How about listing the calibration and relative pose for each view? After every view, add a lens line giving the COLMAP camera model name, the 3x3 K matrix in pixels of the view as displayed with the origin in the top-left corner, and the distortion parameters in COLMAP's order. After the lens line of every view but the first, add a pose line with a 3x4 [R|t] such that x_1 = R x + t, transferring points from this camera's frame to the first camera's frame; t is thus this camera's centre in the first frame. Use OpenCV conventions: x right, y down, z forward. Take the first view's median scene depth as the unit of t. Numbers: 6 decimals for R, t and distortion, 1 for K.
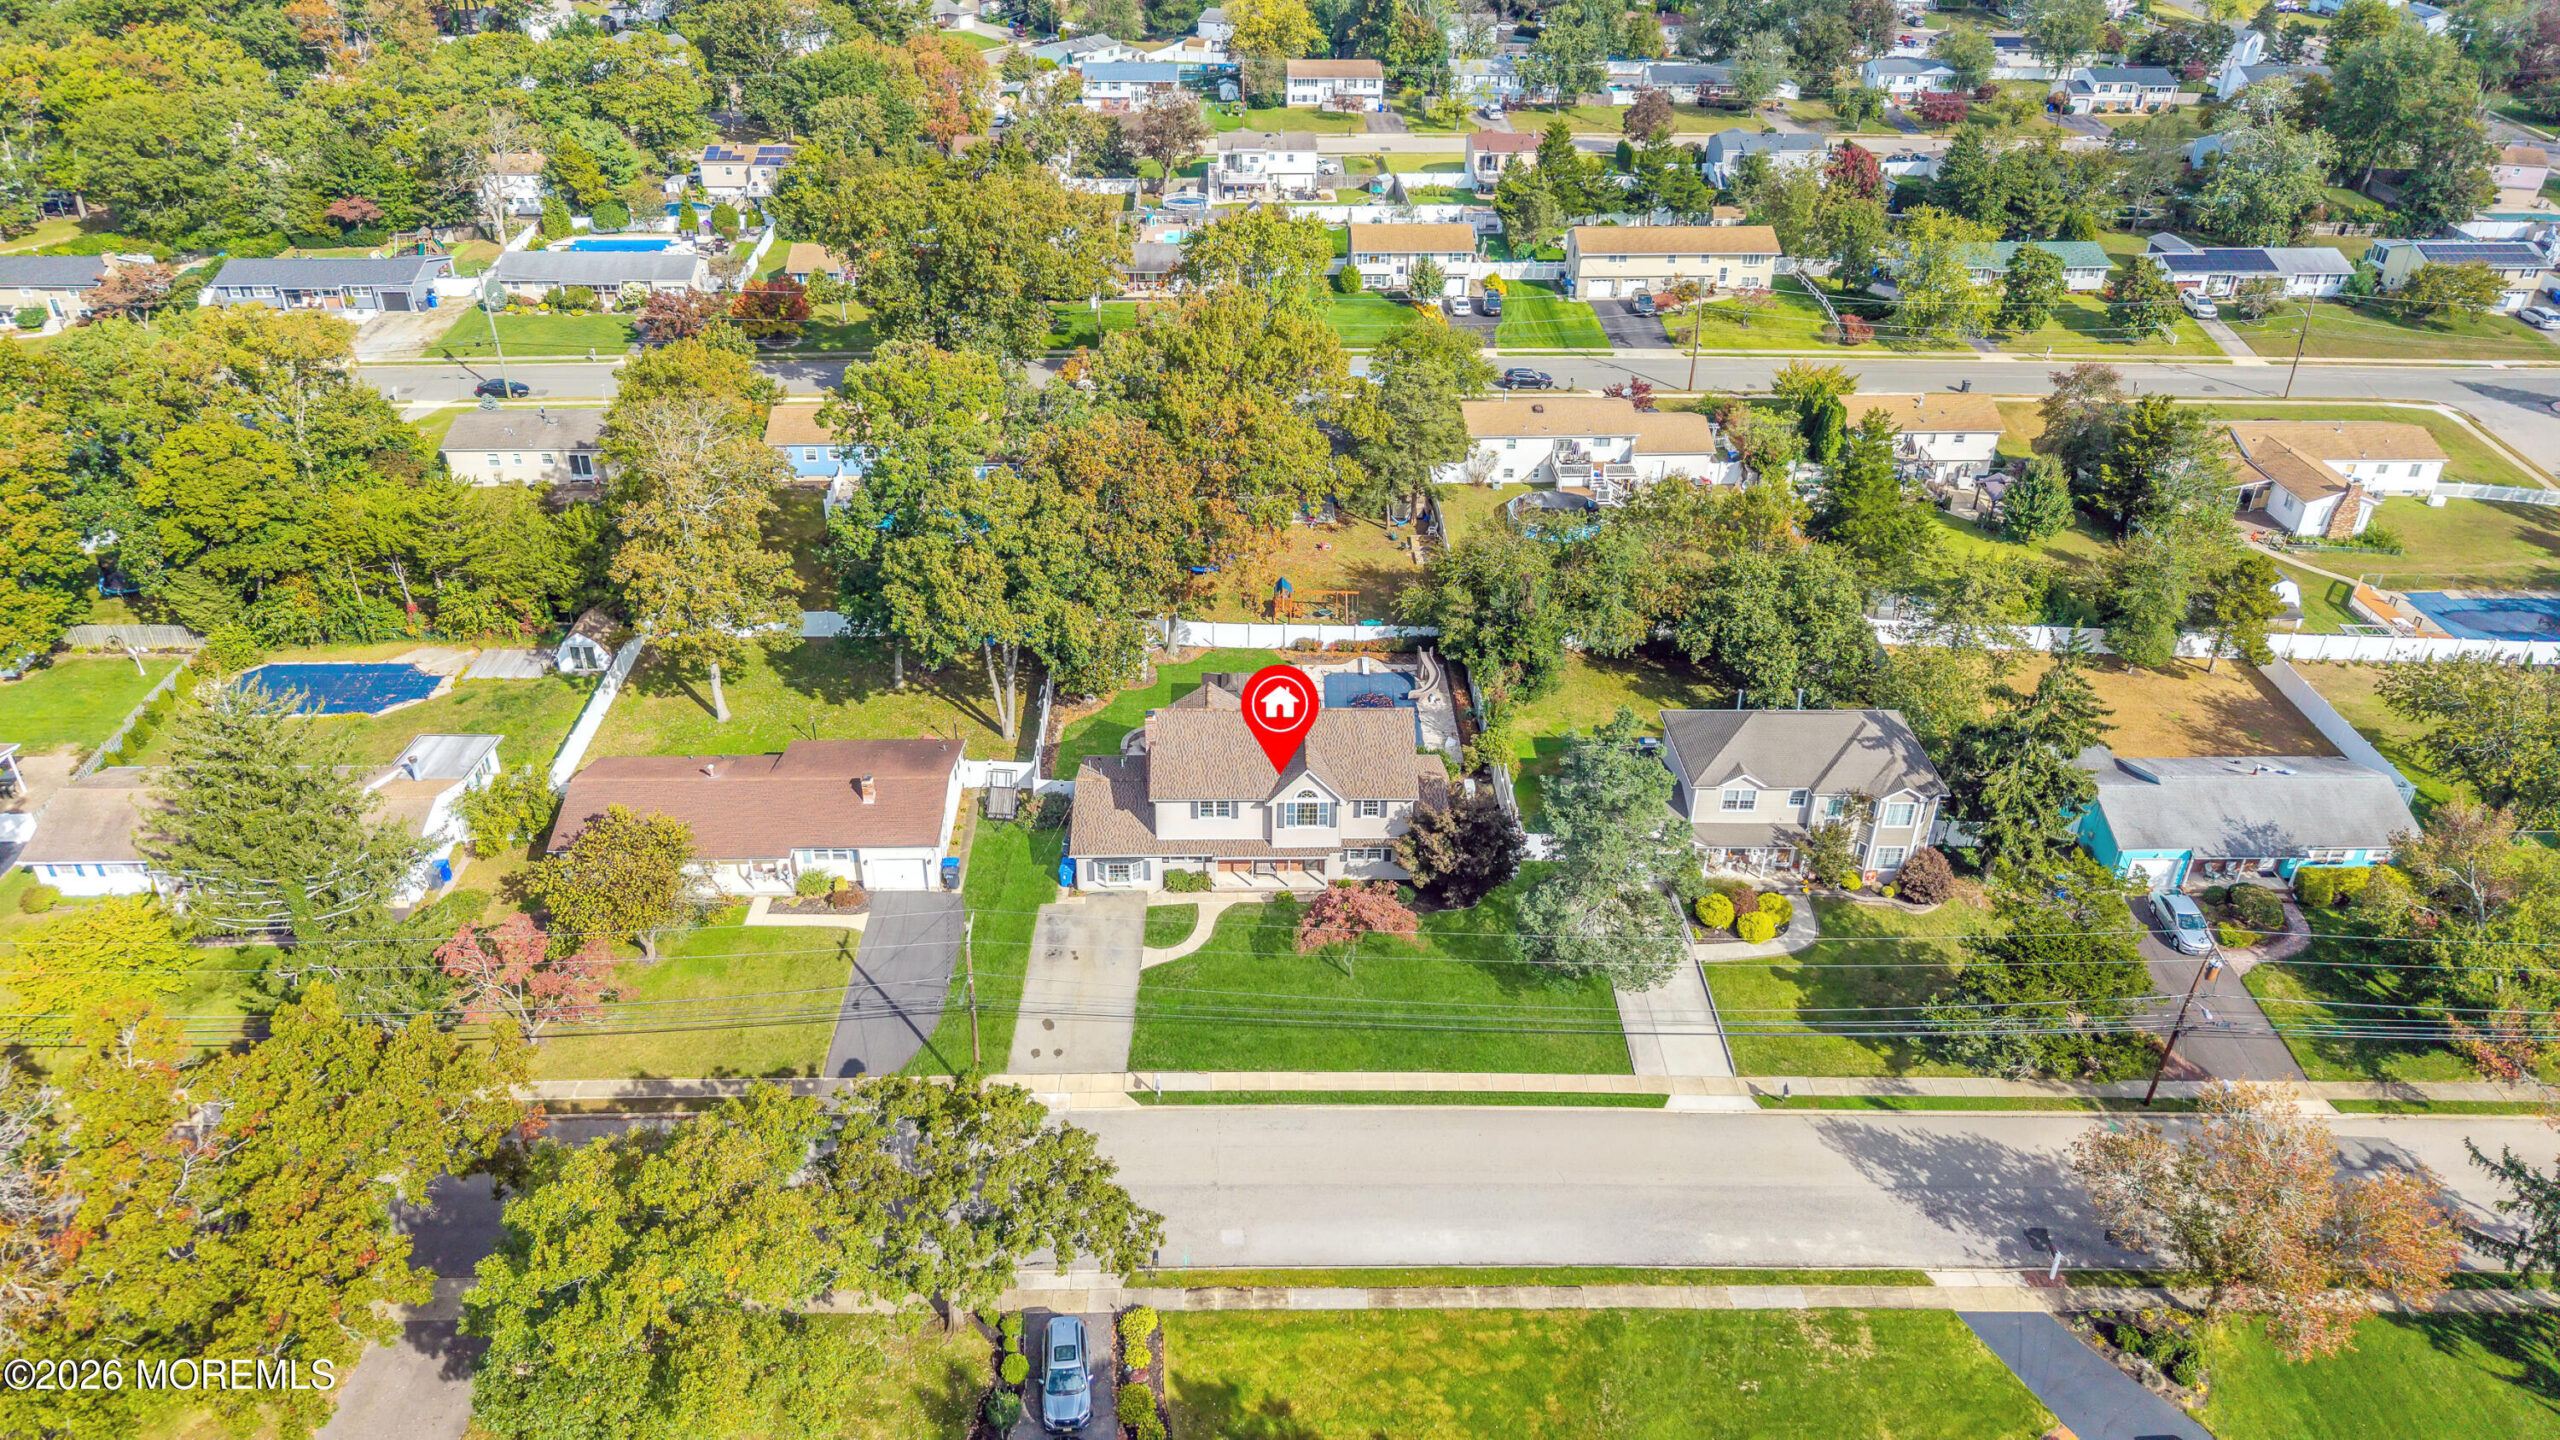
lens RADIAL K [[1709.0, 0, 1280.0], [0, 1709.0, 720.0], [0, 0, 1]] dist [0.013239, -0.004827]
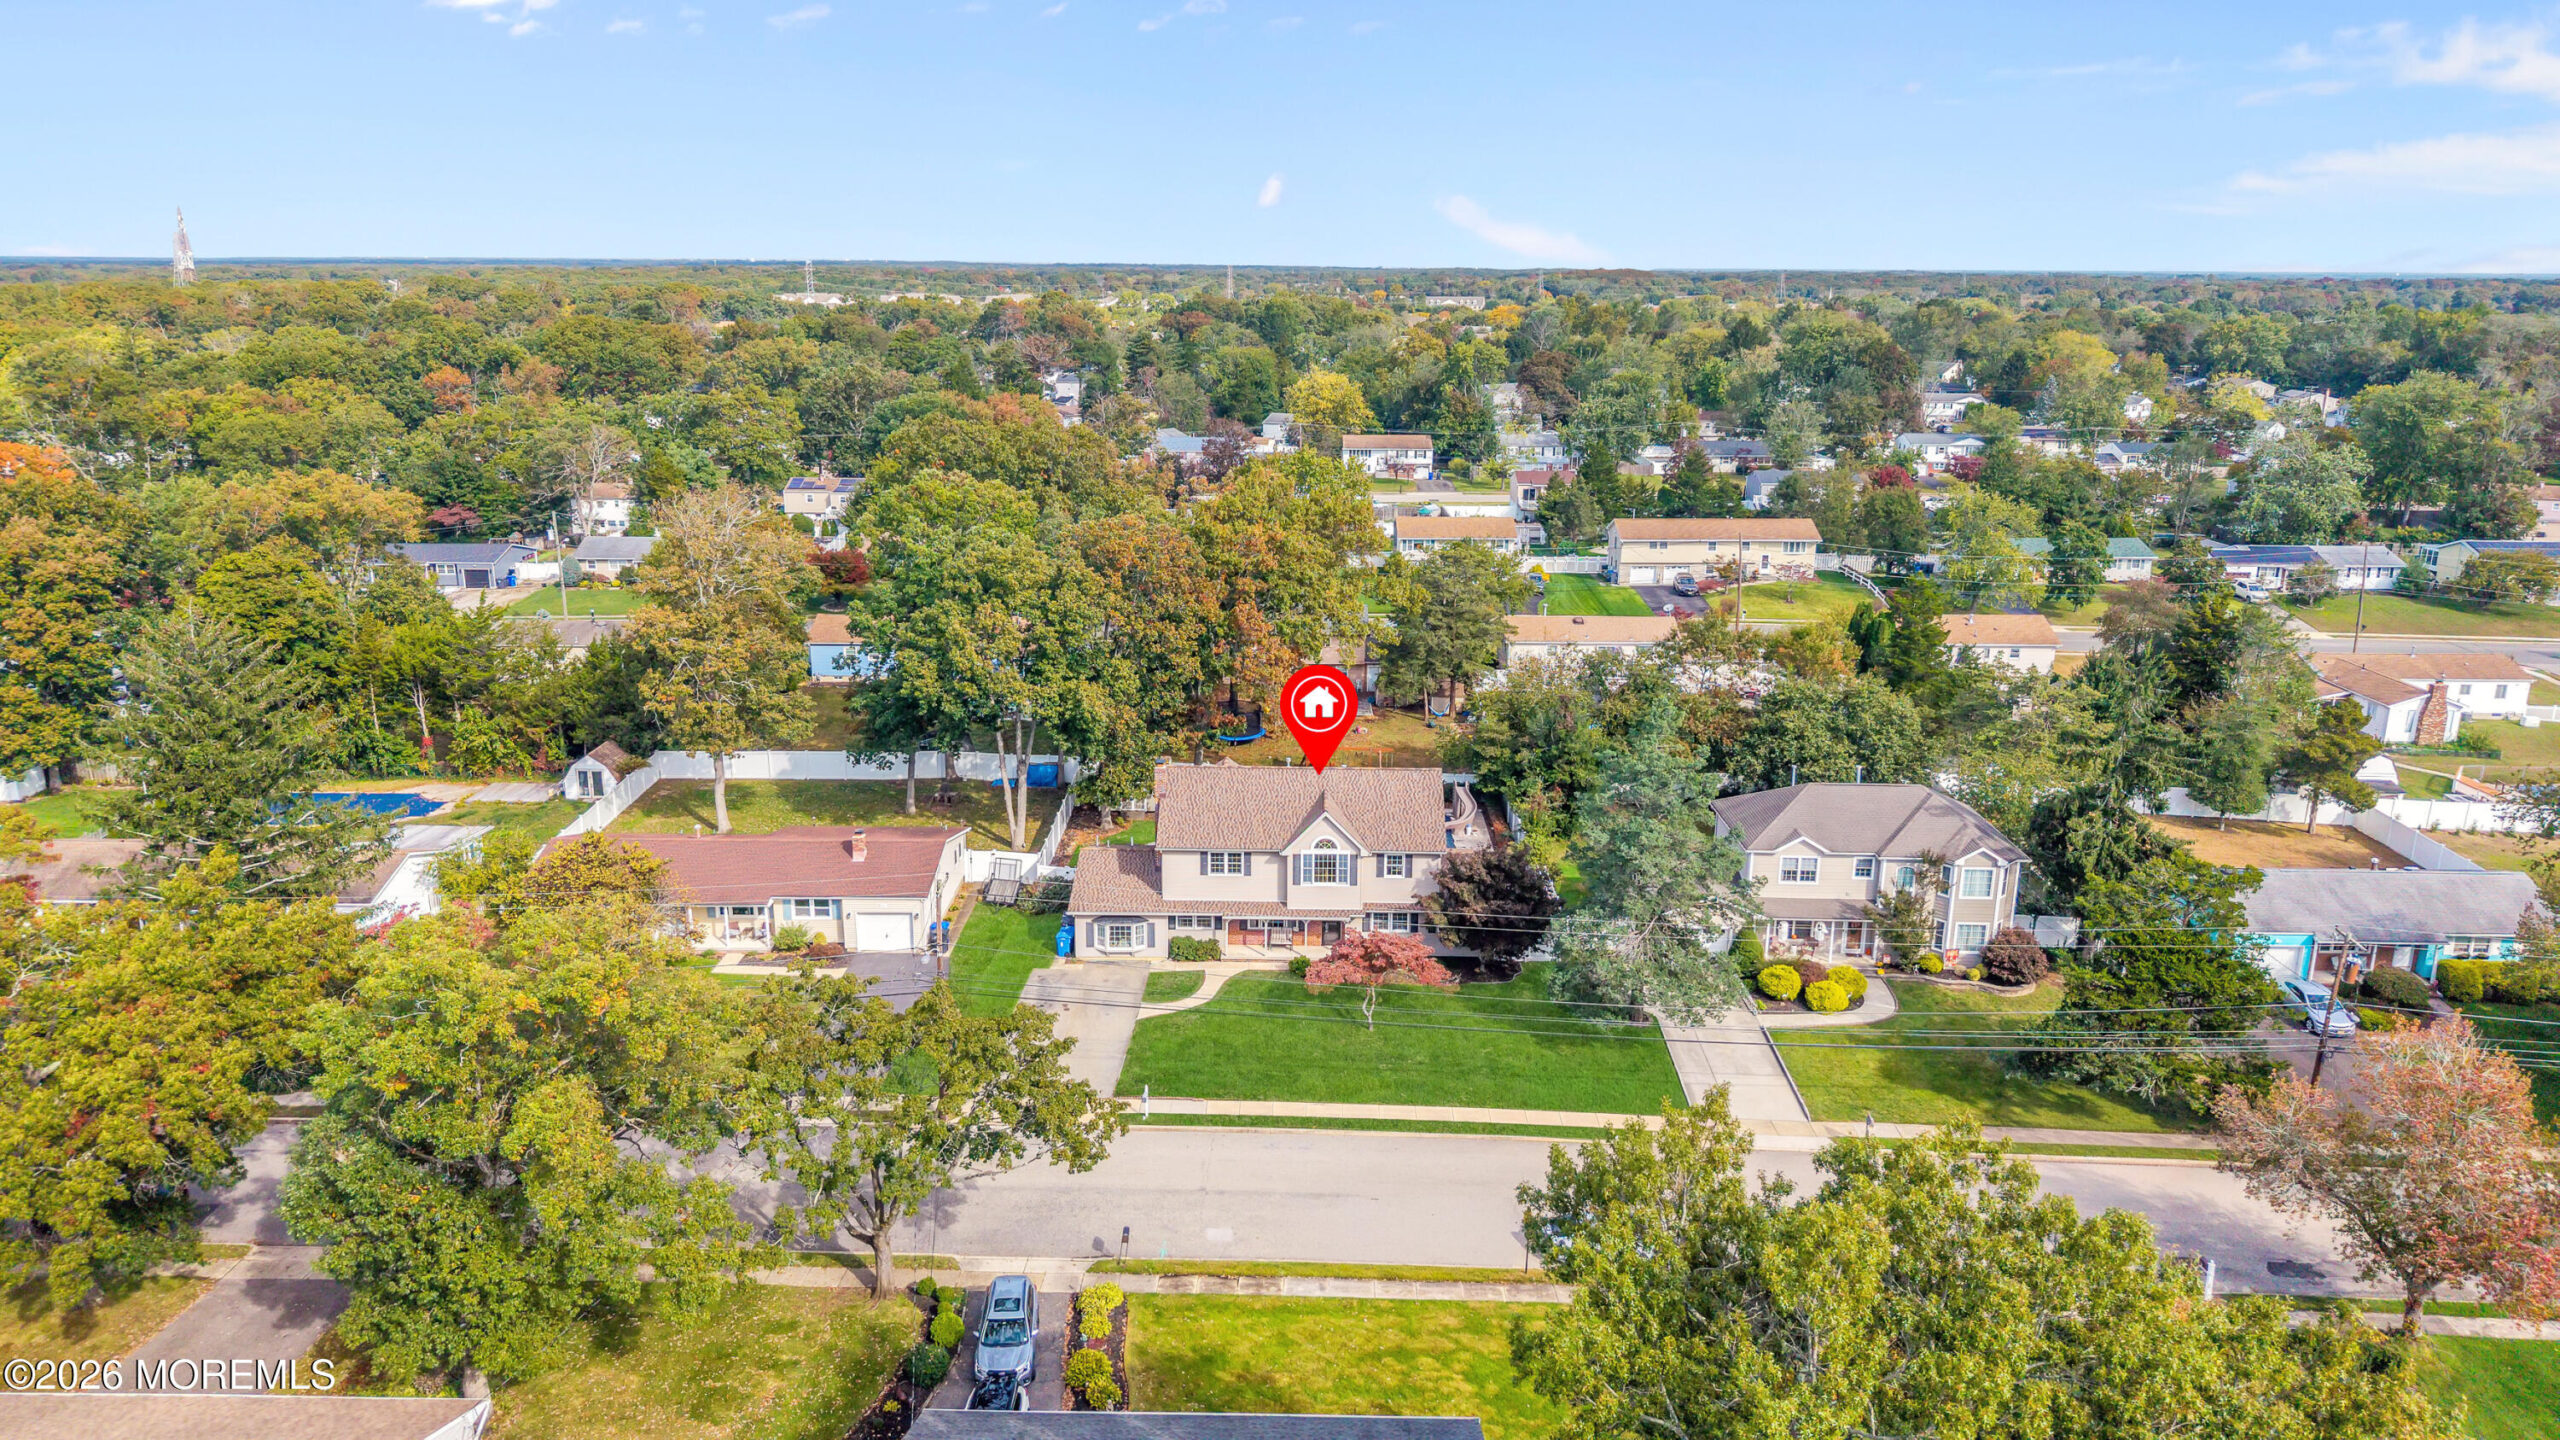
lens RADIAL K [[1709.0, 0, 1280.0], [0, 1709.0, 720.0], [0, 0, 1]] dist [0.013239, -0.004827]
pose [[0.999118, 0.006542, -0.041482, 0.024982], [-0.017927, 0.959708, -0.280427, 0.204463], [0.037976, 0.280924, 0.958978, 0.077584]]
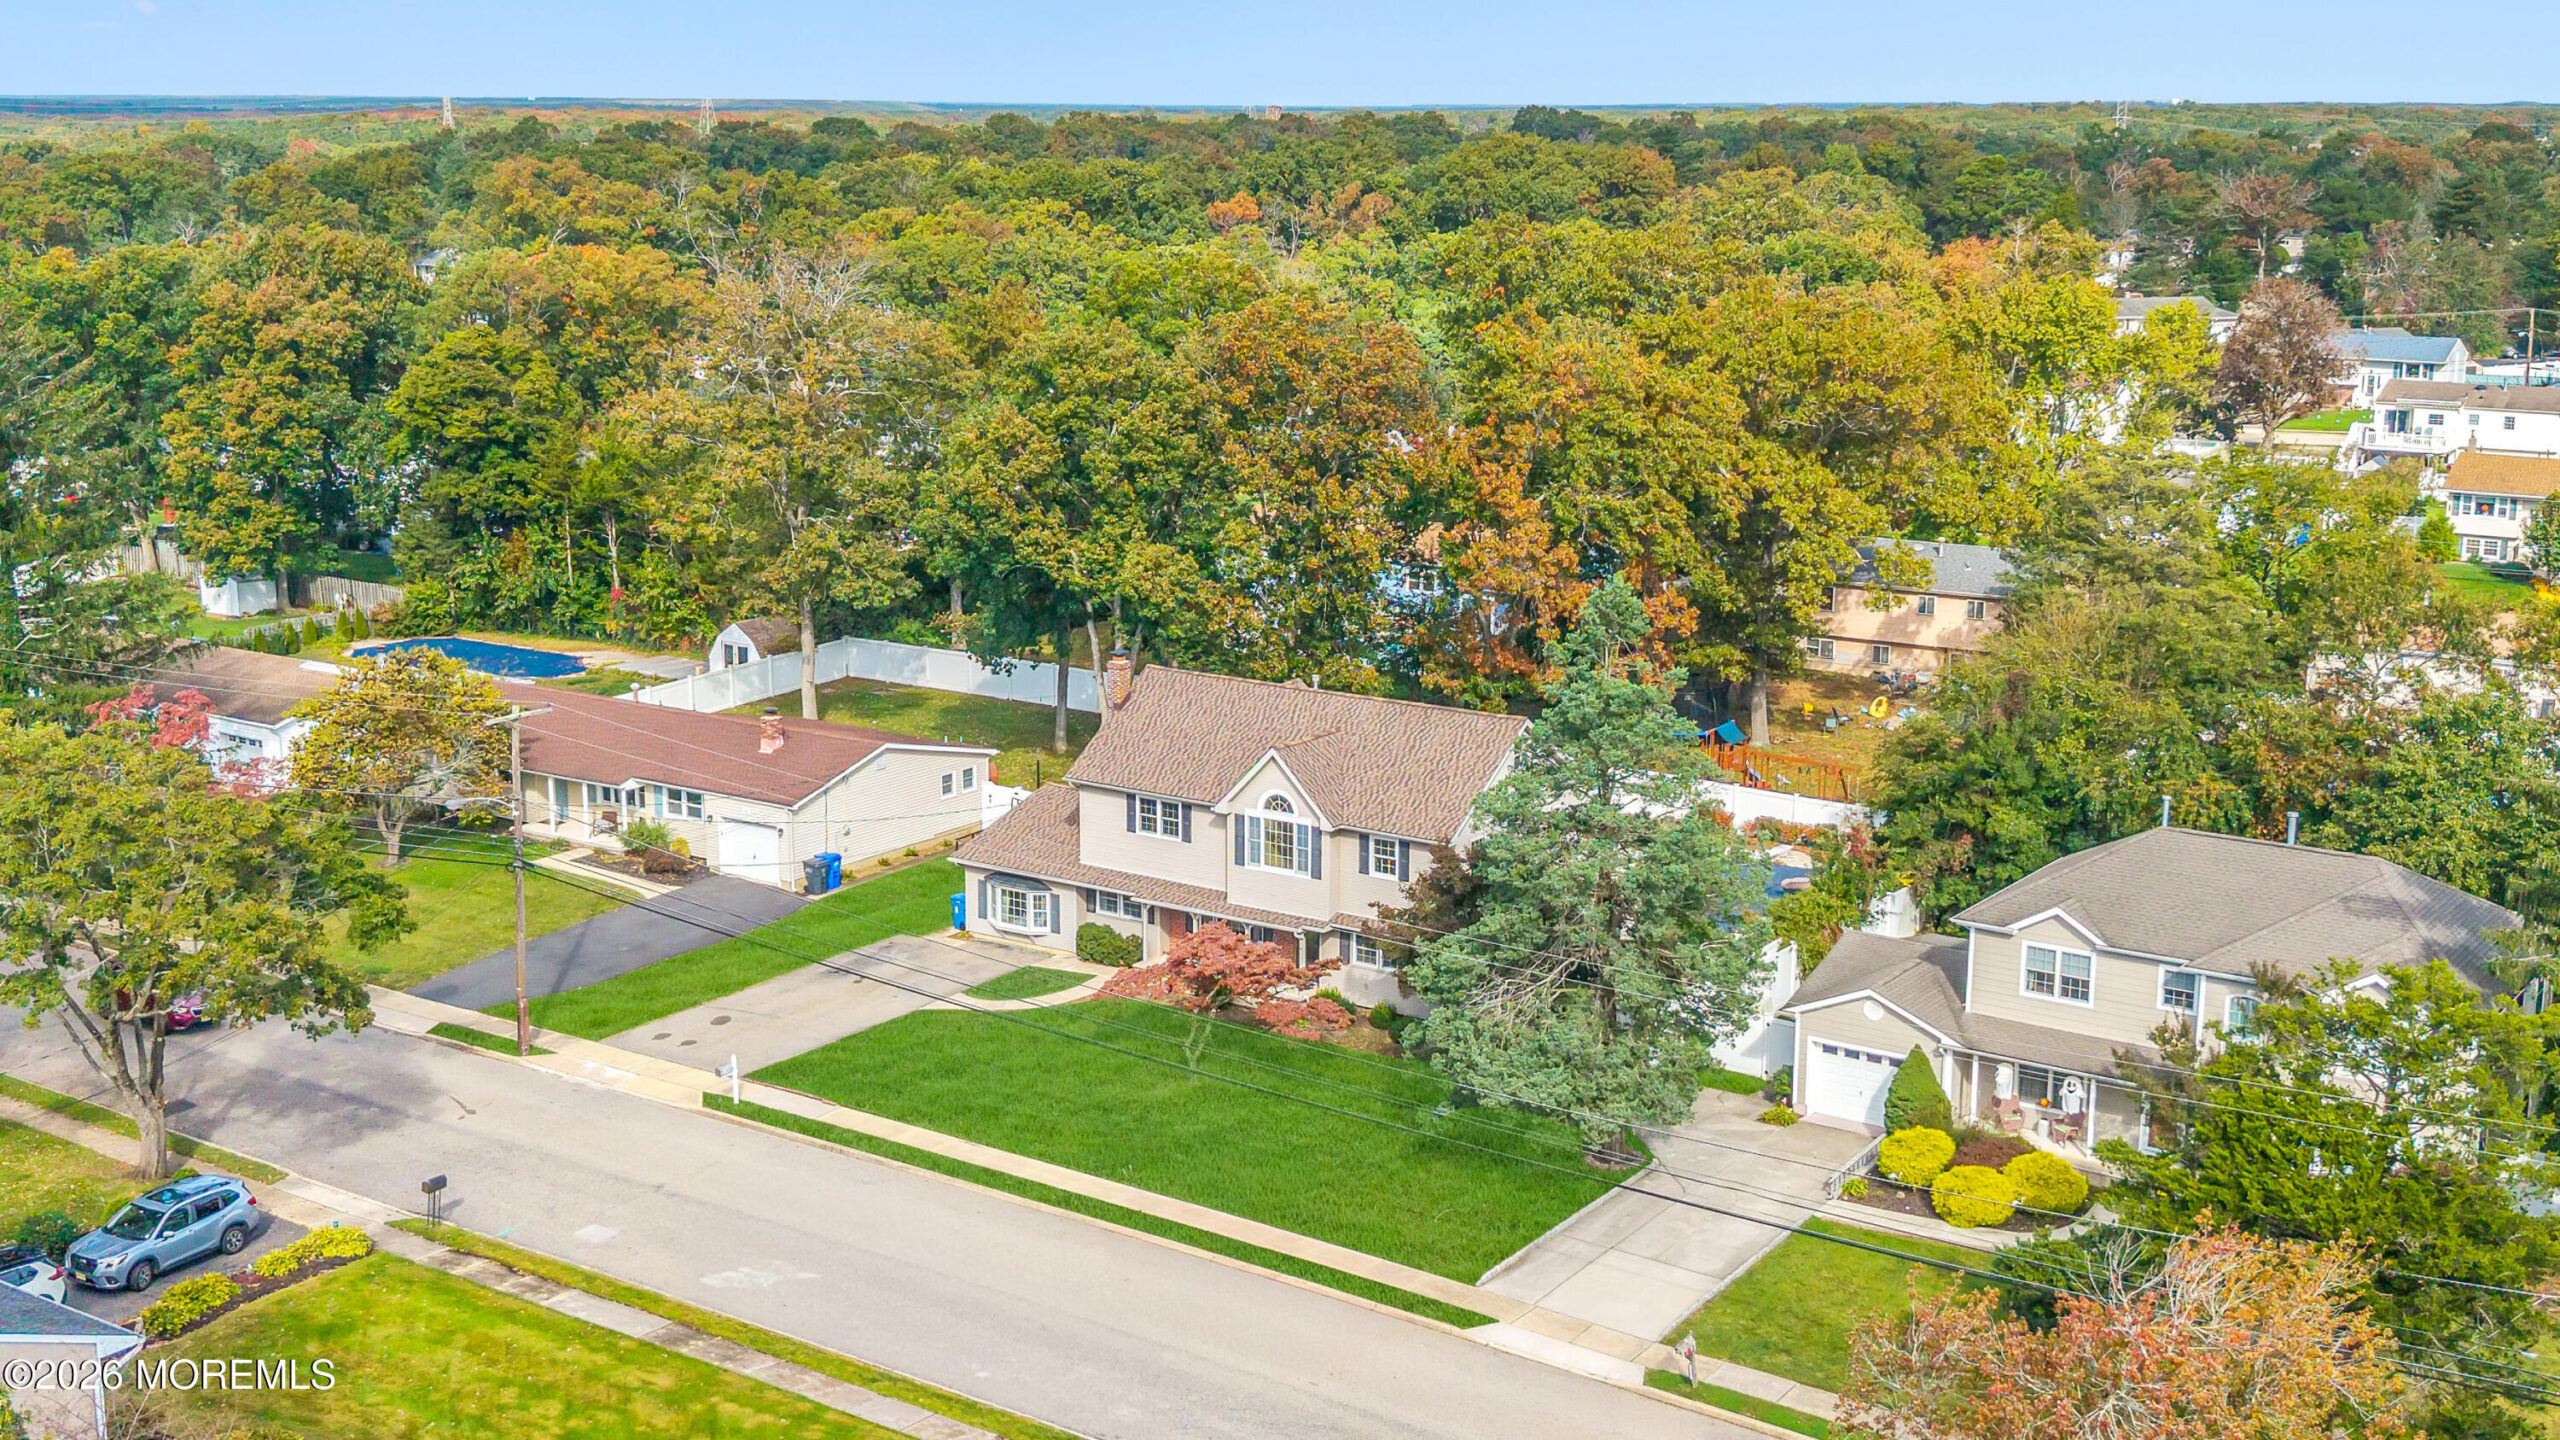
lens RADIAL K [[2922.5, 0, 1280.0], [0, 2922.5, 720.0], [0, 0, 1]] dist [0.018875, 0.009787]
pose [[0.808060, 0.115498, -0.577667, 0.490946], [-0.302938, 0.922471, -0.239322, 0.214161], [0.505240, 0.368384, 0.780401, 0.197027]]
